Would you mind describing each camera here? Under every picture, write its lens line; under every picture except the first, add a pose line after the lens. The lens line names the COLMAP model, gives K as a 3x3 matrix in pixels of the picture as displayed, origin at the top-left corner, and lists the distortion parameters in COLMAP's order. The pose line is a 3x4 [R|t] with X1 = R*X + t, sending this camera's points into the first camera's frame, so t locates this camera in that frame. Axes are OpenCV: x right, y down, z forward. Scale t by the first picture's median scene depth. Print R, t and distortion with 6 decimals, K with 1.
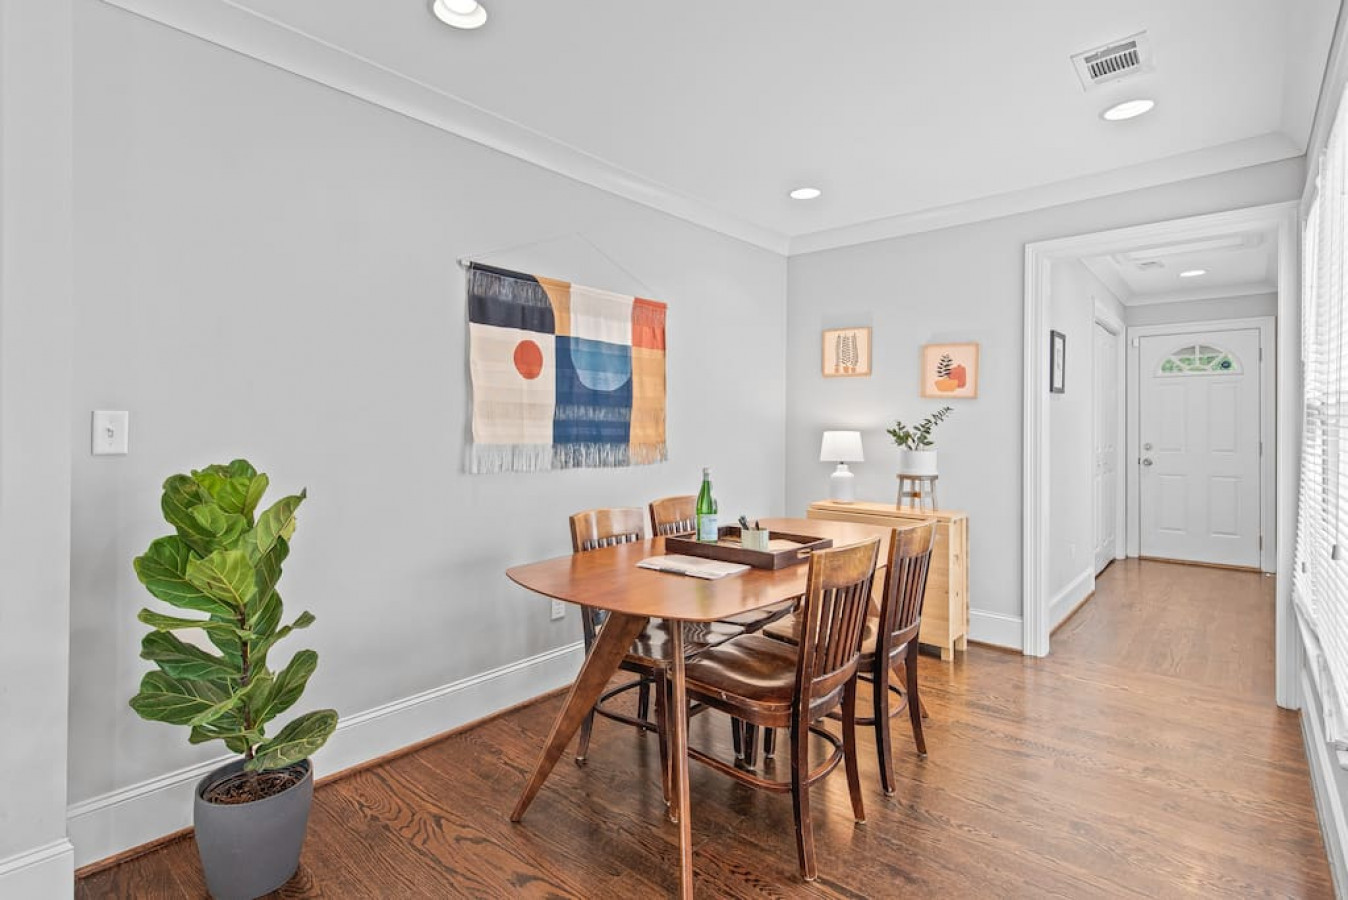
lens RADIAL K [[662.1, 0, 663.7], [0, 662.1, 418.7], [0, 0, 1]] dist [0.018871, -0.002259]
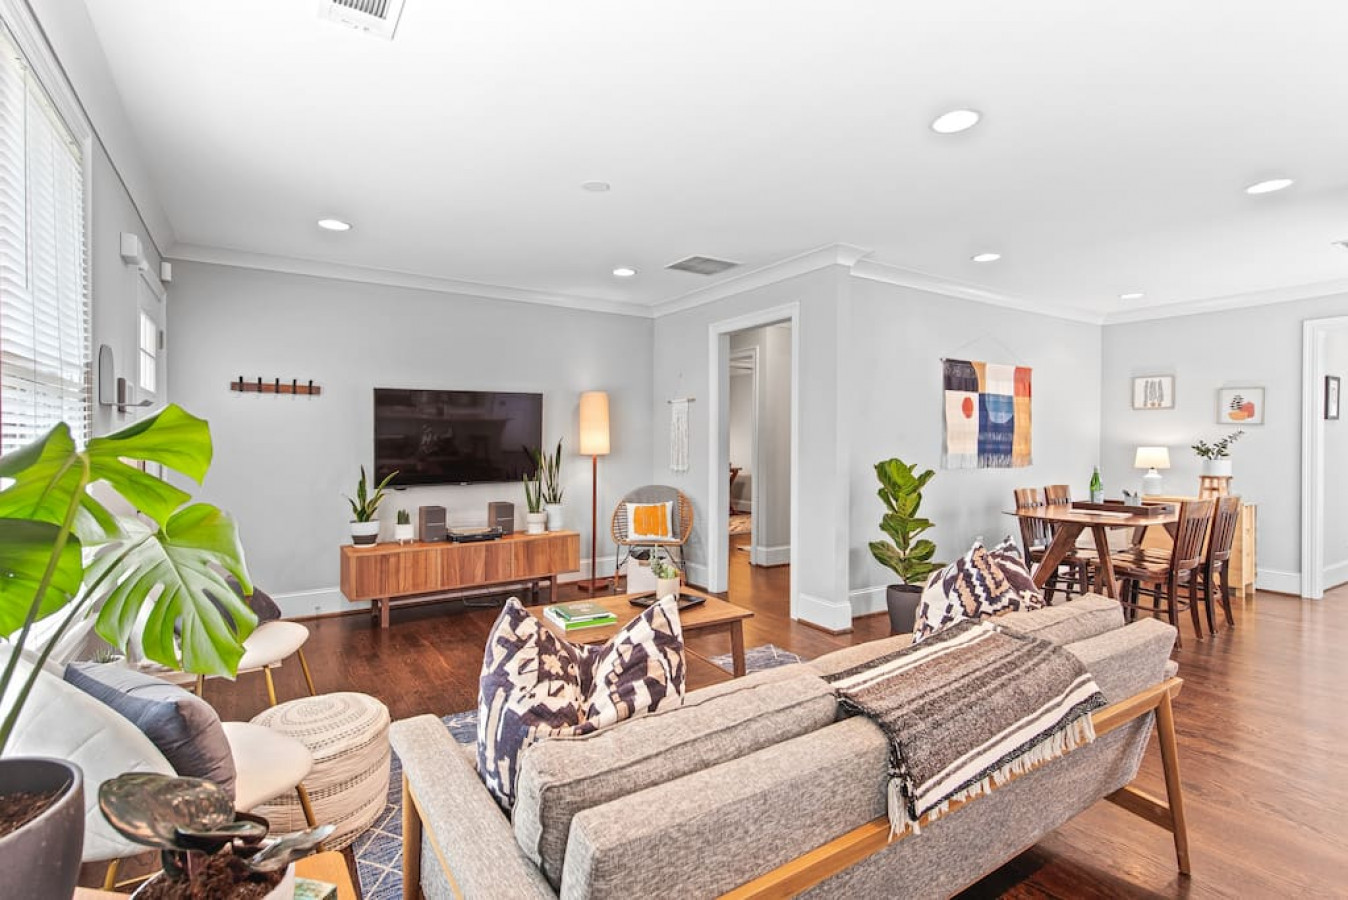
lens RADIAL K [[662.1, 0, 676.8], [0, 662.1, 440.5], [0, 0, 1]] dist [0.018871, -0.002259]
pose [[0.966496, -0.002908, -0.256664, -0.417879], [0.004831, 0.999965, 0.006863, -0.012414], [0.256635, -0.007873, 0.966476, -0.796713]]
